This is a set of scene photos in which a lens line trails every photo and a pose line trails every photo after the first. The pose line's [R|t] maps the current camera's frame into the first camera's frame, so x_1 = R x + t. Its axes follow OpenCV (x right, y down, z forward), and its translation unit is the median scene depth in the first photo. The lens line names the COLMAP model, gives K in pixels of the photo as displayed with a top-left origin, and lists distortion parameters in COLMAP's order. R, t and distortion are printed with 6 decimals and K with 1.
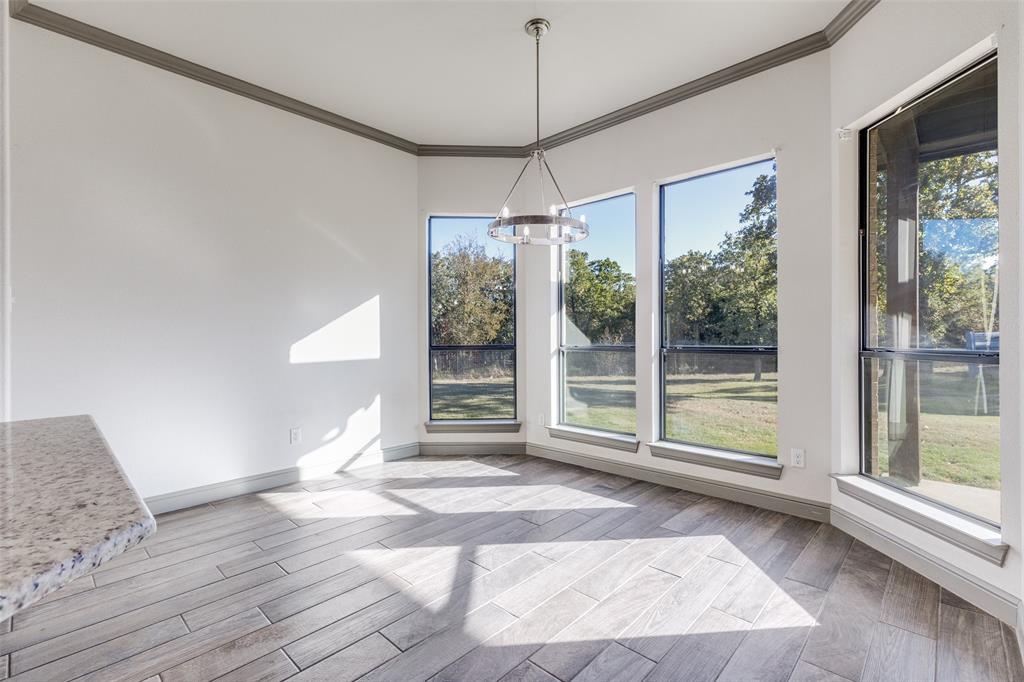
lens RADIAL K [[464.6, 0, 518.3], [0, 464.6, 343.6], [0, 0, 1]] dist [0.011560, -0.001248]
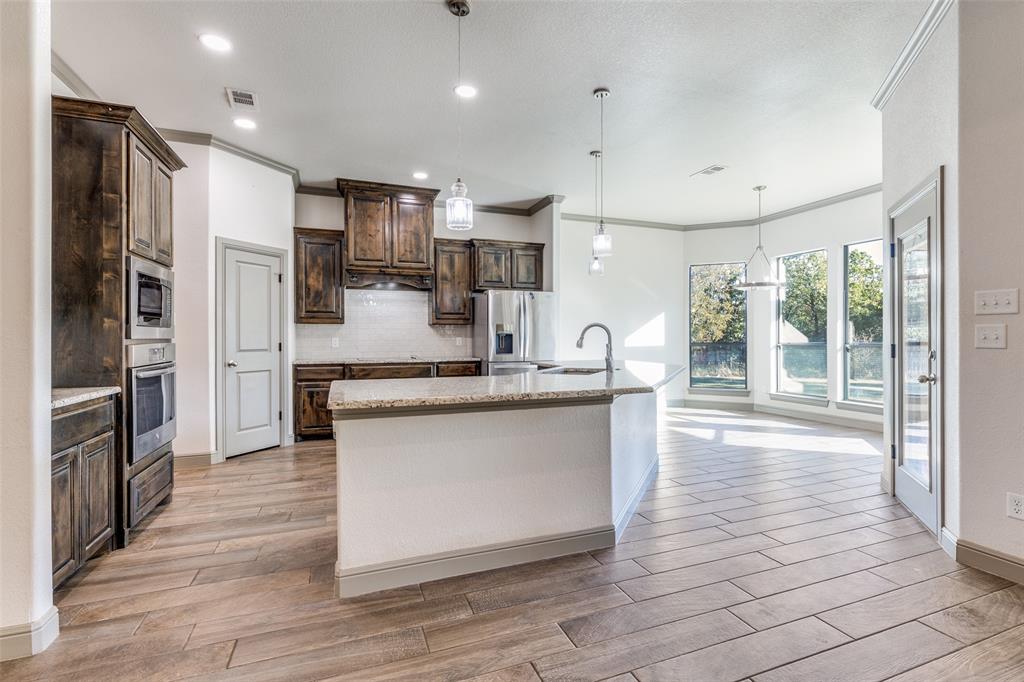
lens RADIAL K [[477.0, 0, 521.0], [0, 477.0, 338.2], [0, 0, 1]] dist [0.003949, -0.000382]
pose [[0.904590, -0.000978, -0.426282, -0.003928], [-0.004195, 0.999928, -0.011198, 0.005777], [0.426262, 0.011918, 0.904521, -0.465990]]
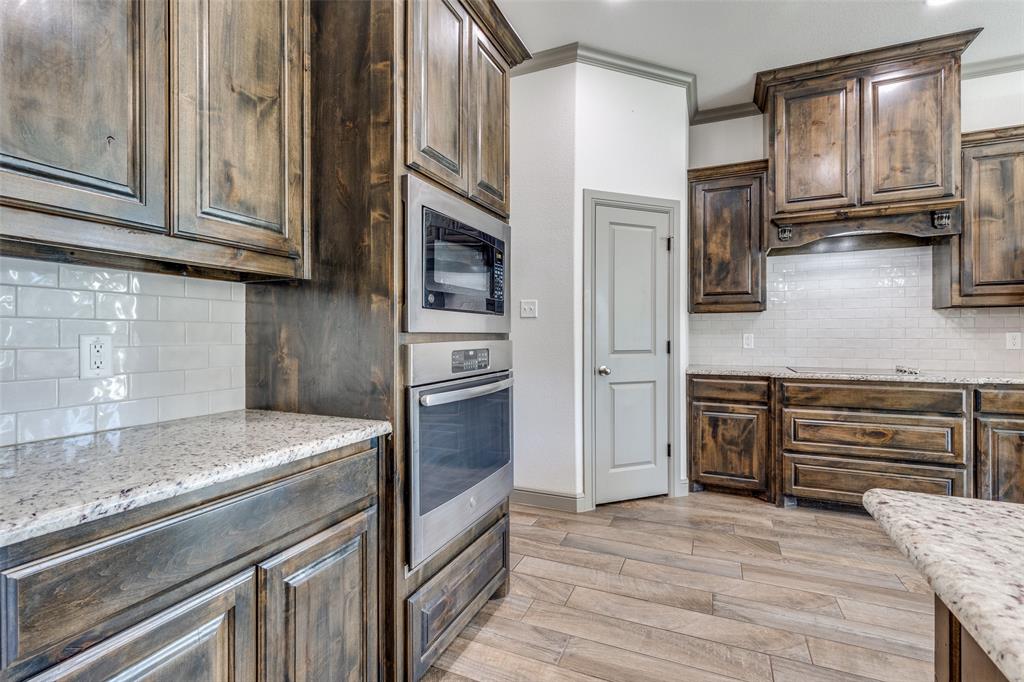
lens RADIAL K [[477.0, 0, 505.9], [0, 477.0, 335.3], [0, 0, 1]] dist [0.003949, -0.000382]
pose [[0.334878, -0.001011, -0.942261, -0.212335], [-0.013019, 0.999899, -0.005699, 0.005339], [0.942172, 0.014175, 0.334831, -0.307066]]
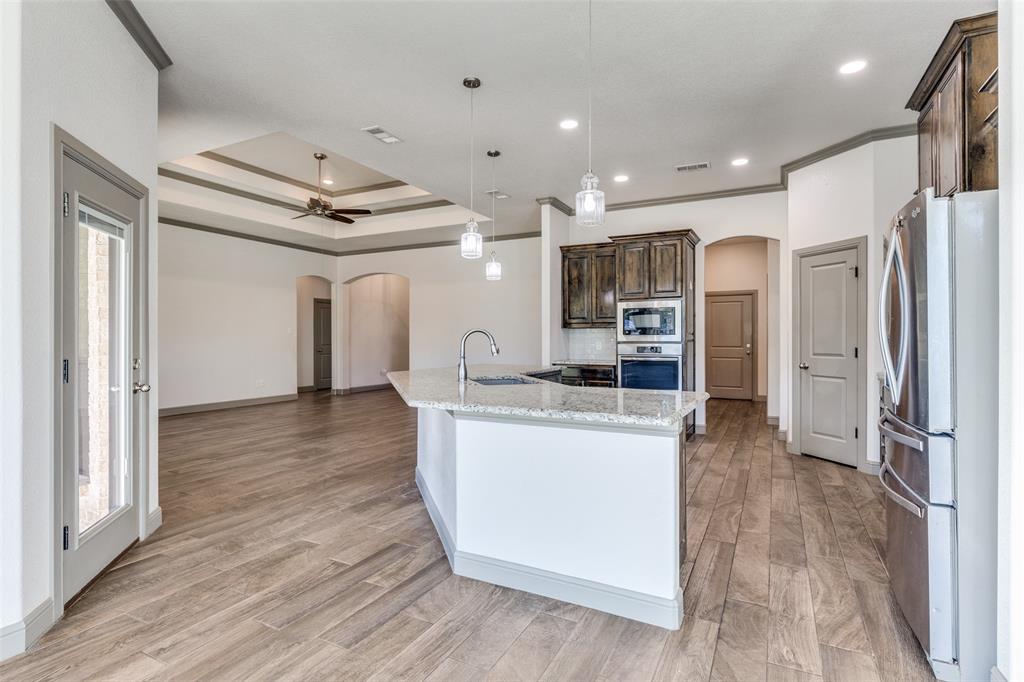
lens RADIAL K [[493.6, 0, 514.3], [0, 493.6, 339.0], [0, 0, 1]] dist [0.003087, -0.000588]
pose [[-0.962917, 0.001765, -0.269791, -0.039073], [-0.002529, 0.999876, 0.015567, -0.011449], [0.269785, 0.015672, -0.962793, 0.401800]]
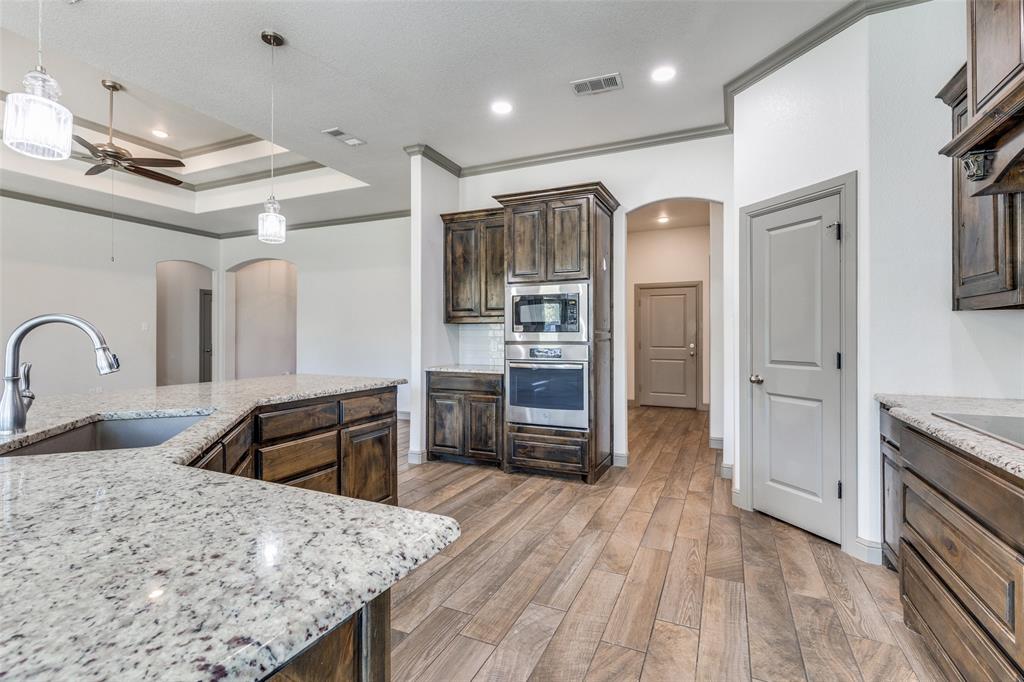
lens RADIAL K [[464.6, 0, 514.6], [0, 464.6, 333.7], [0, 0, 1]] dist [0.011560, -0.001248]
pose [[-0.945917, -0.003164, -0.324394, -0.238214], [-0.005807, 0.999957, 0.007181, -0.008434], [0.324357, 0.008677, -0.945895, 0.206260]]
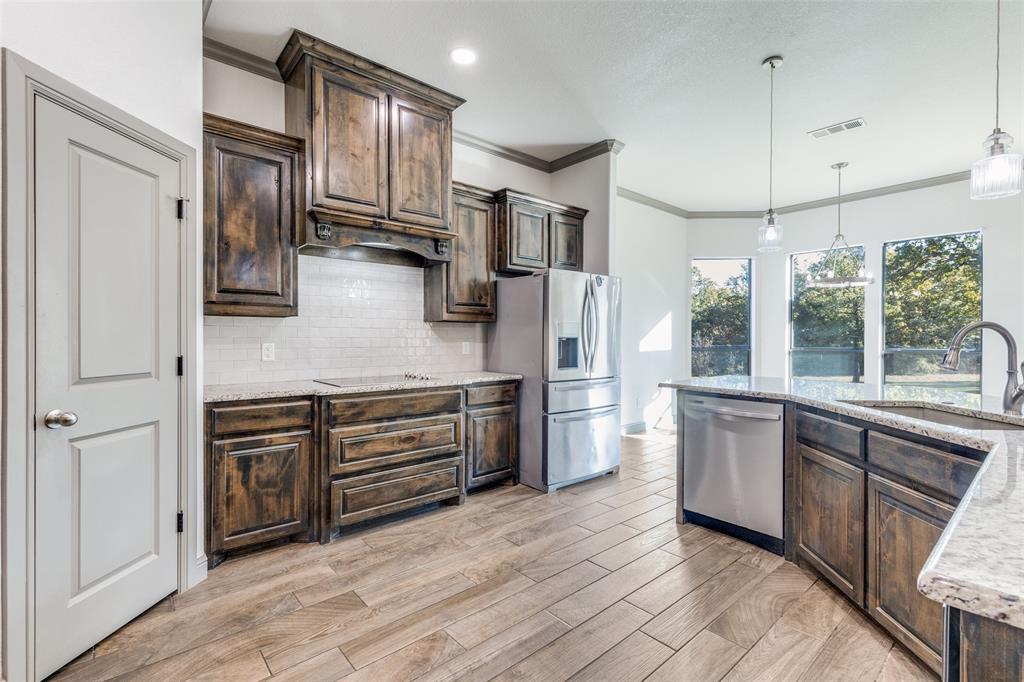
lens RADIAL K [[464.6, 0, 521.6], [0, 464.6, 340.5], [0, 0, 1]] dist [0.011560, -0.001248]
pose [[0.996321, 0.002966, -0.085654, -0.339729], [-0.003849, 0.999941, -0.010150, -0.001292], [0.085618, 0.010443, 0.996273, -0.284140]]
